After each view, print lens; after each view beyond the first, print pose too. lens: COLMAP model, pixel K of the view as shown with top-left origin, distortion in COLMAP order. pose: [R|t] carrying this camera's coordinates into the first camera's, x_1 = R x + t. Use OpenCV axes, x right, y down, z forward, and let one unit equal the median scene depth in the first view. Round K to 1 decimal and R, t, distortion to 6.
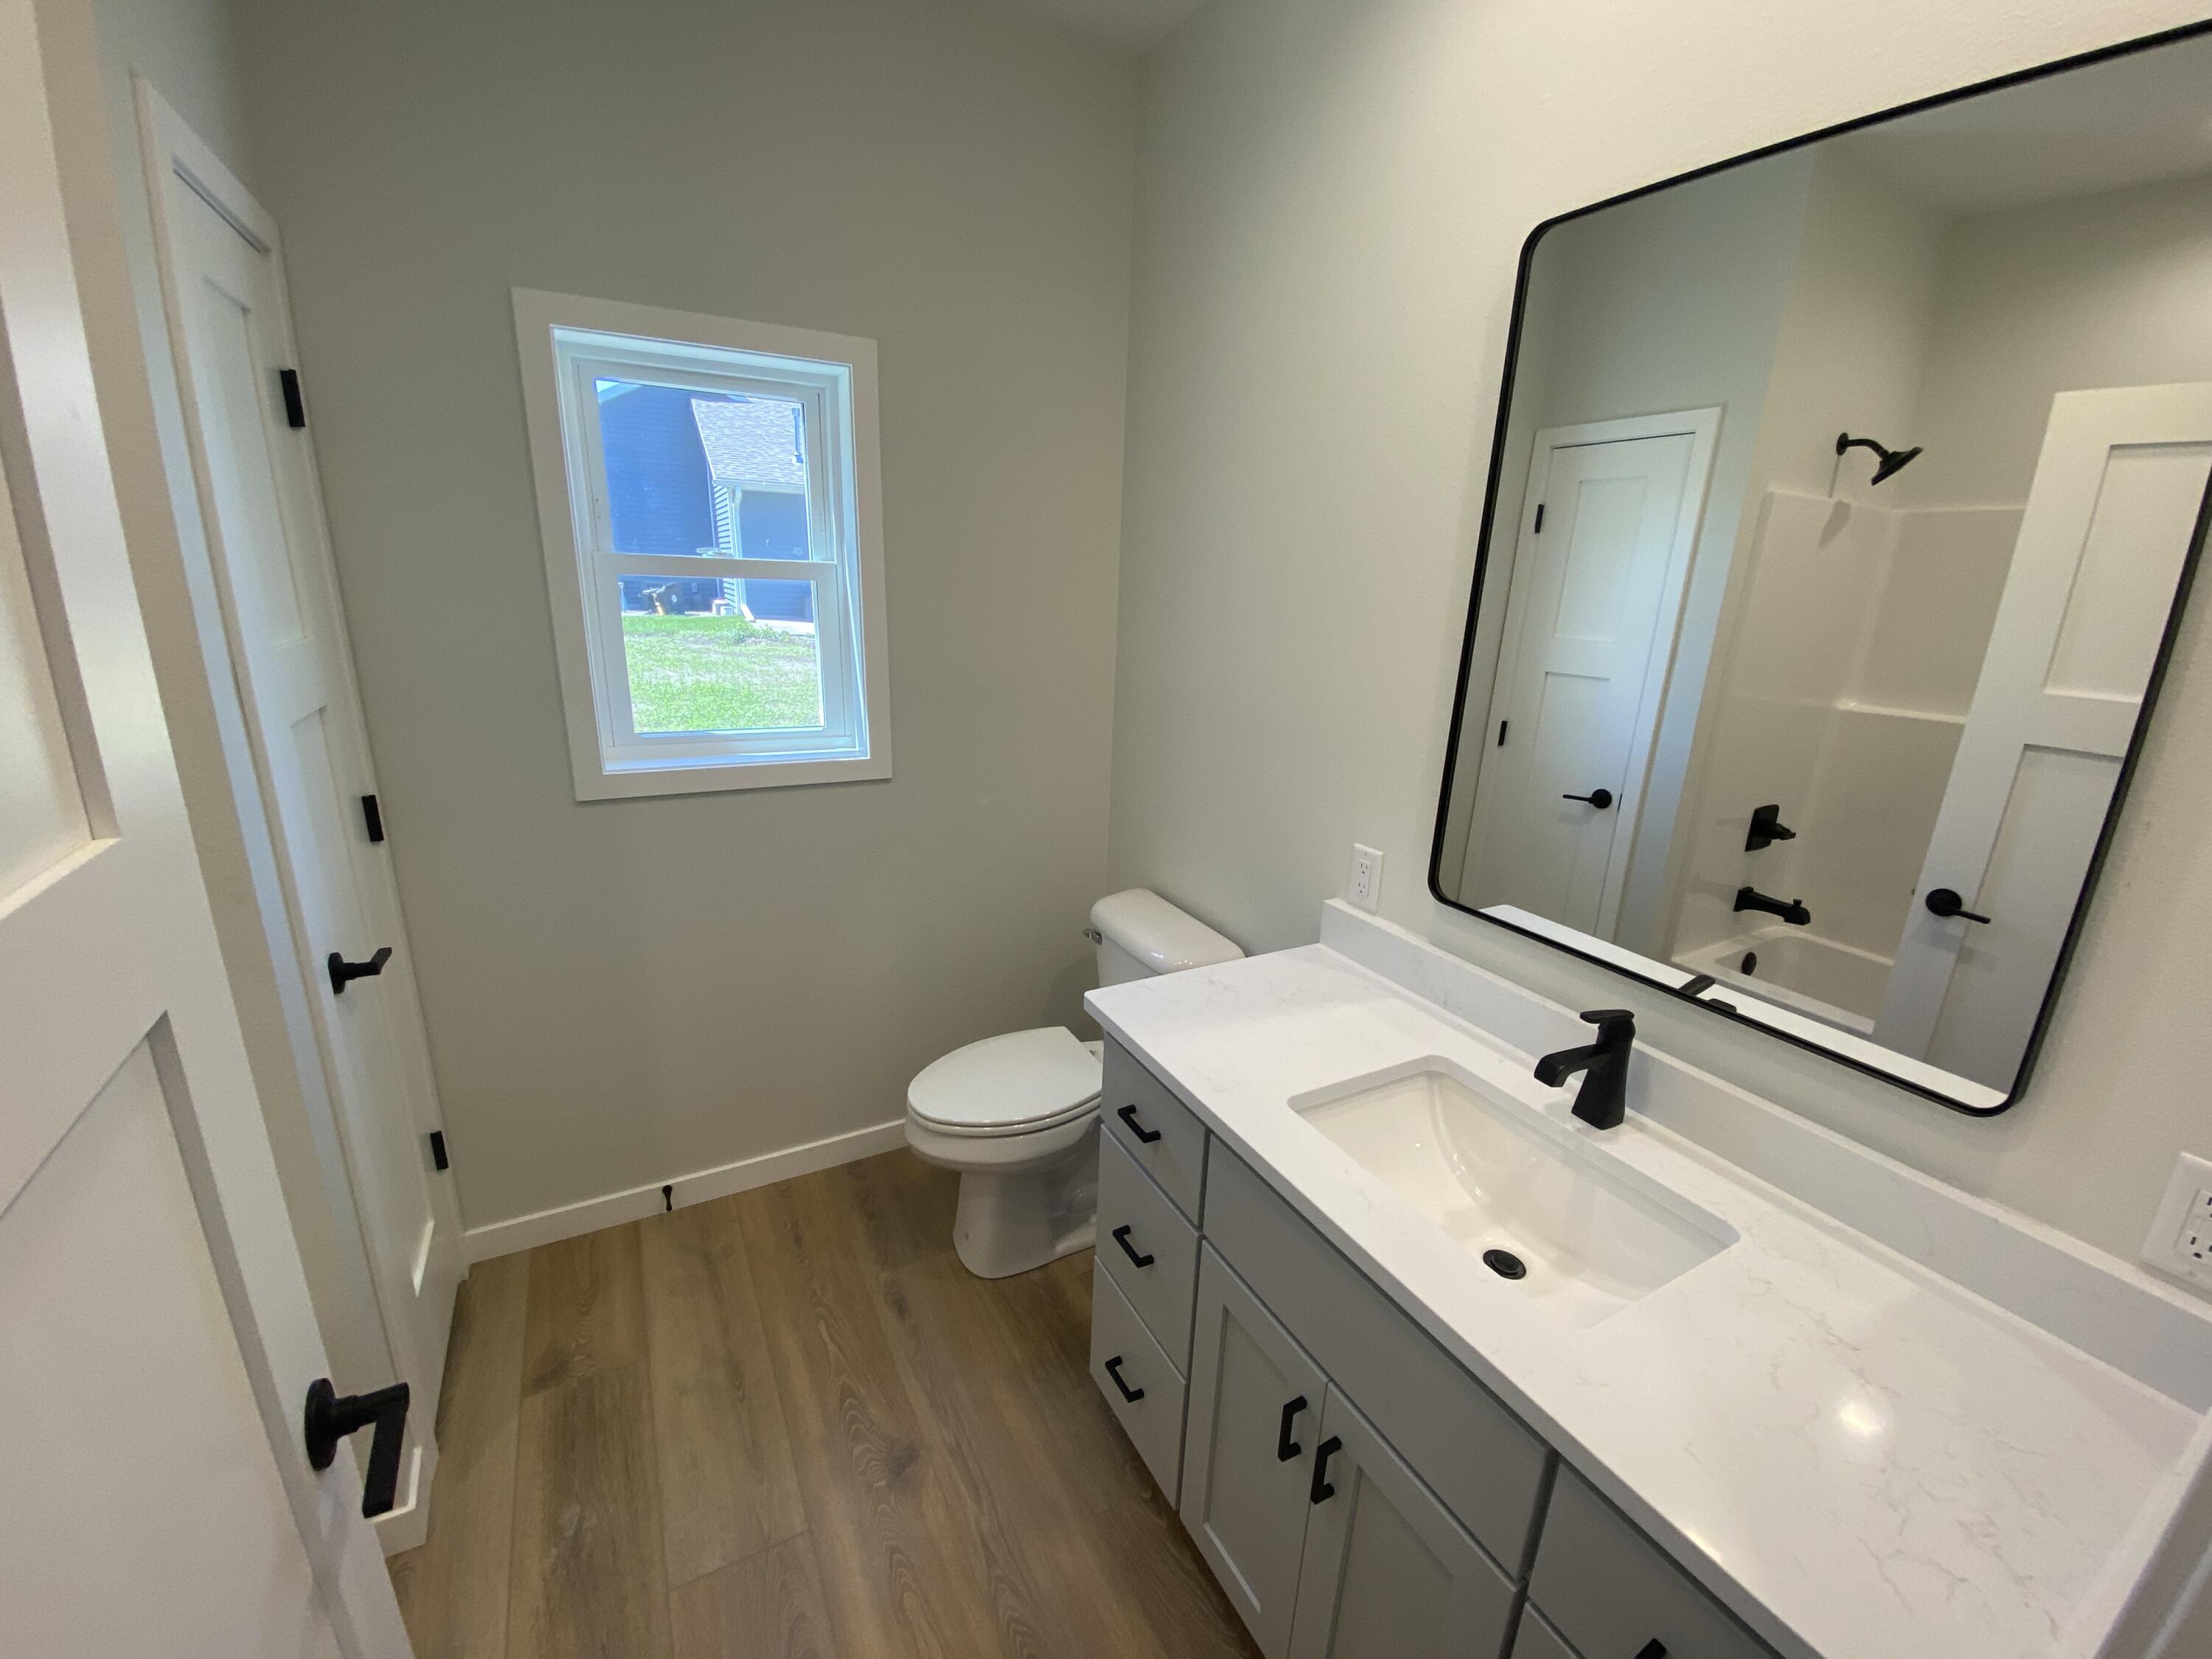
lens RADIAL K [[897.9, 0, 1102.7], [0, 897.9, 824.7], [0, 0, 1]] dist [0.019572, -0.019066]
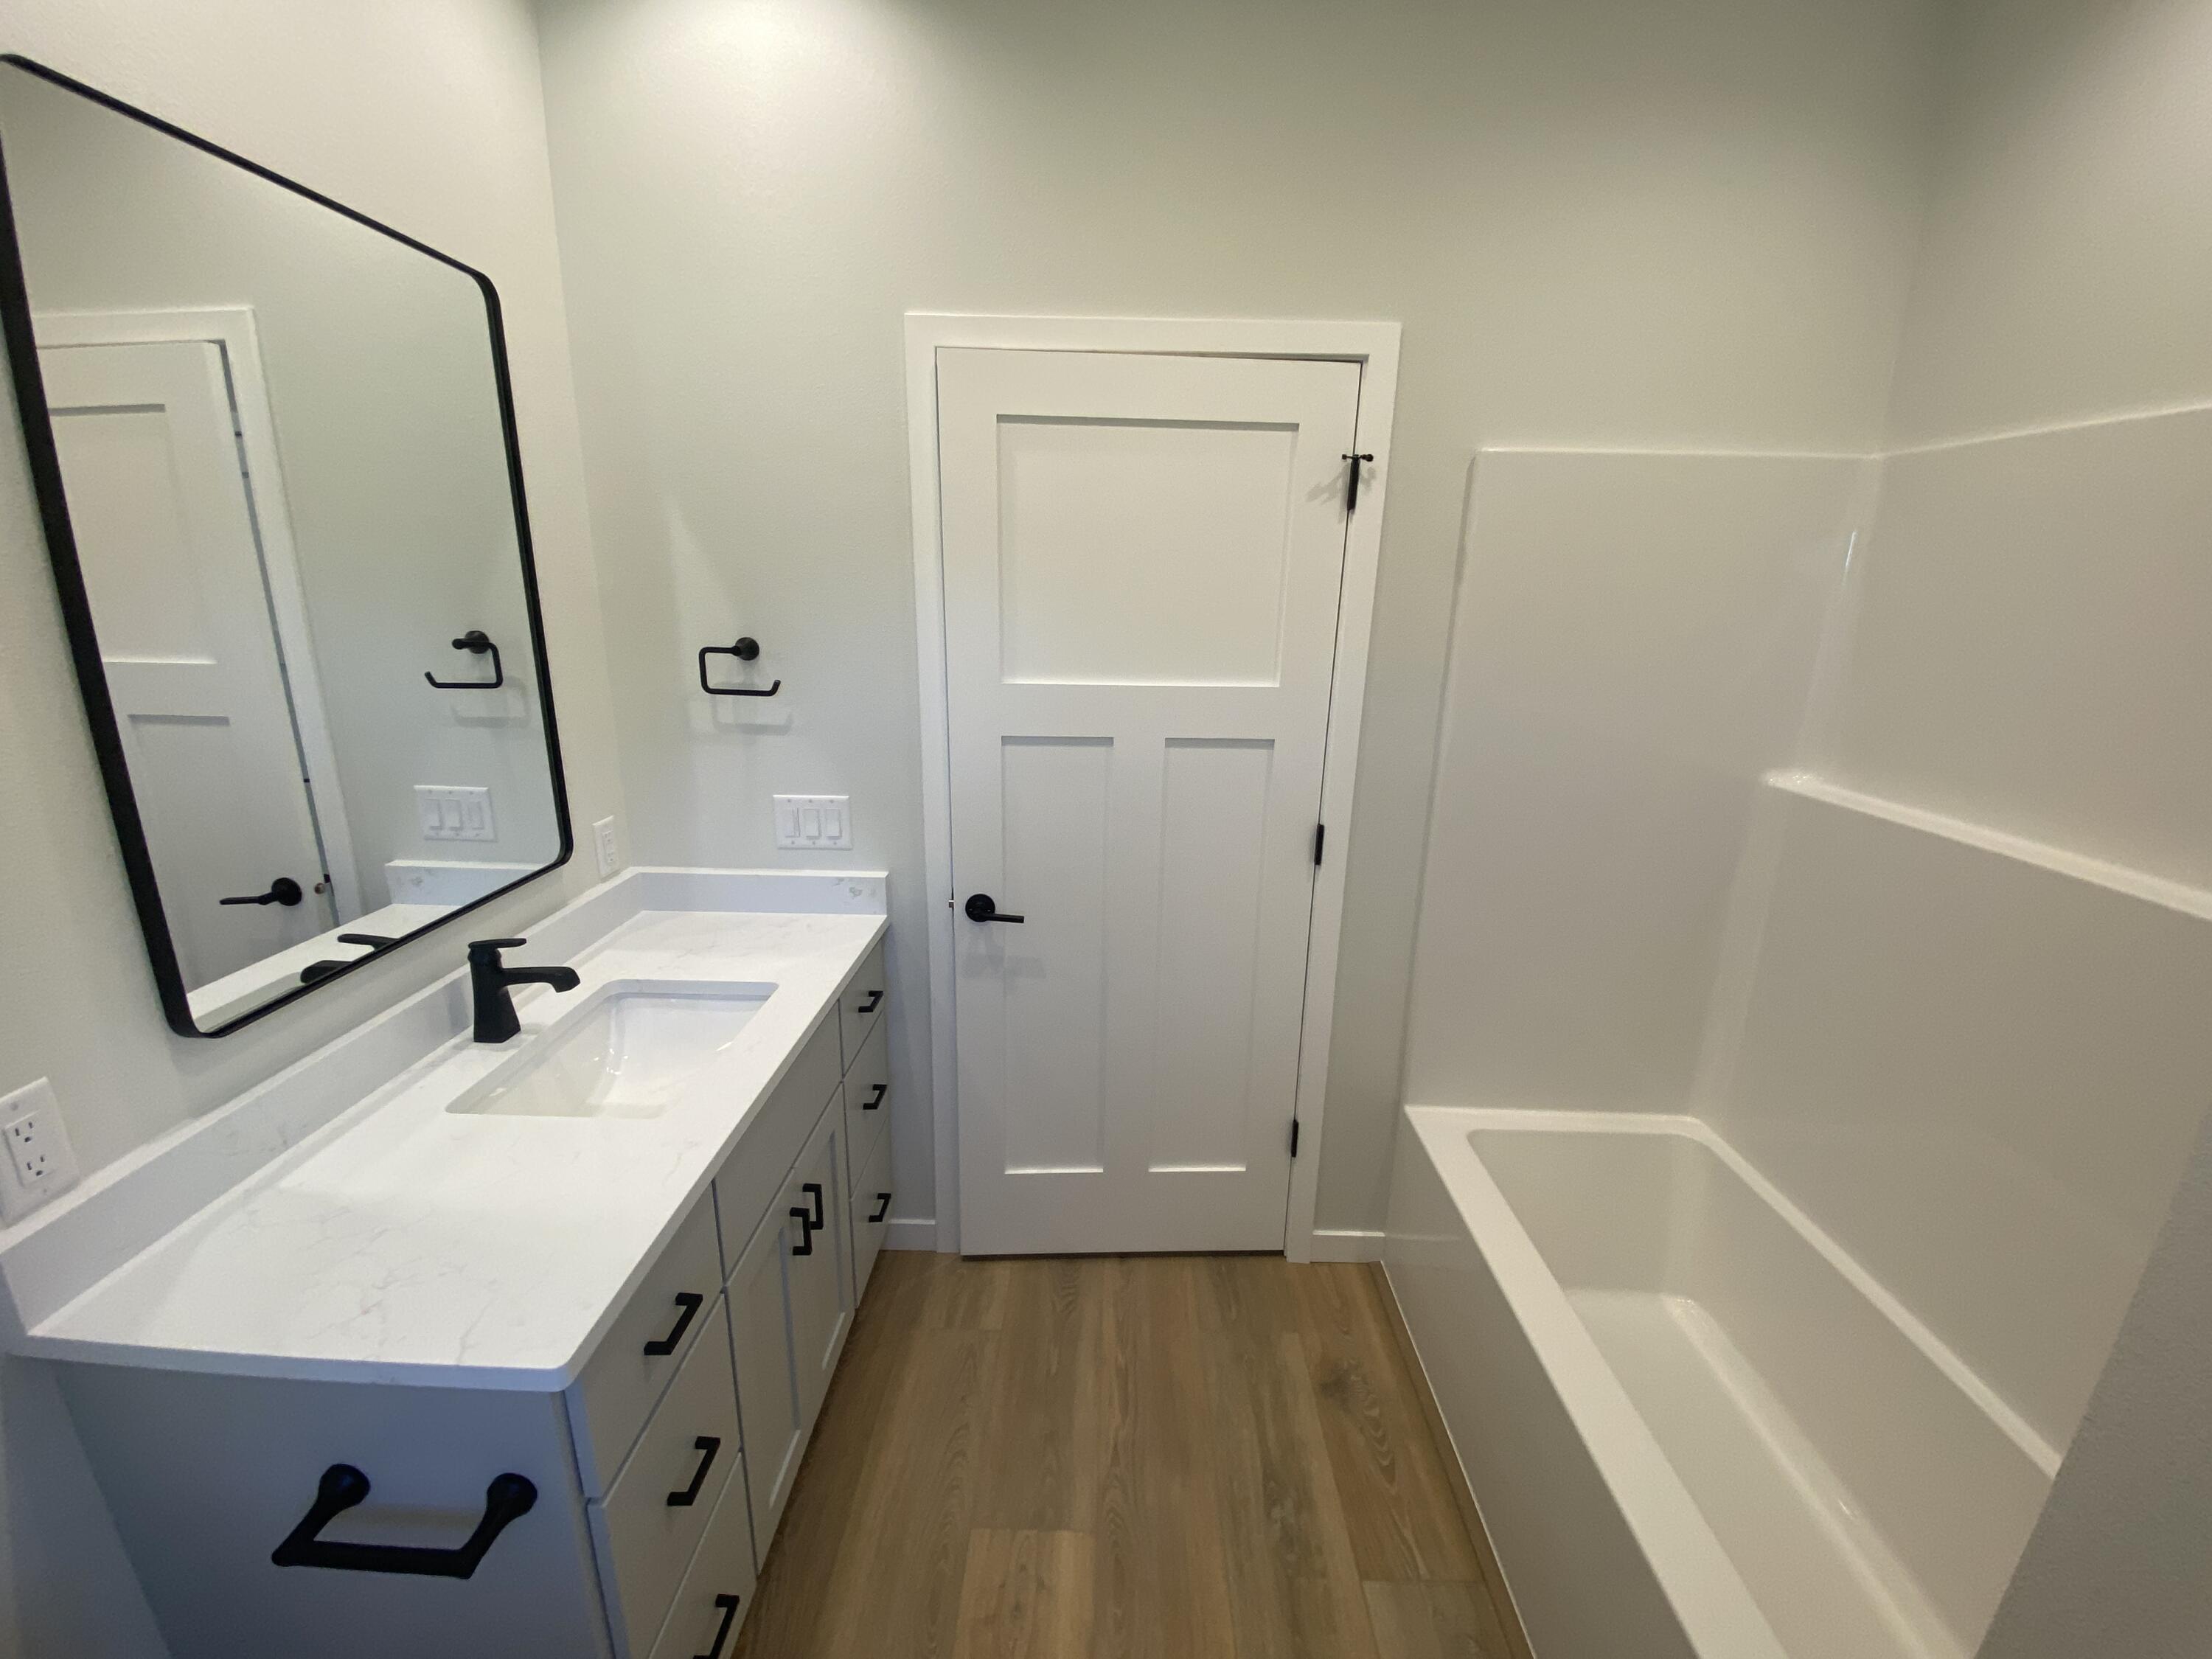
lens RADIAL K [[897.9, 0, 1102.7], [0, 897.9, 824.7], [0, 0, 1]] dist [0.019572, -0.019066]
pose [[-0.862902, -0.121804, 0.490473, -0.608406], [0.155654, 0.859284, 0.487241, -0.323452], [-0.480803, 0.496785, -0.722519, 1.217575]]
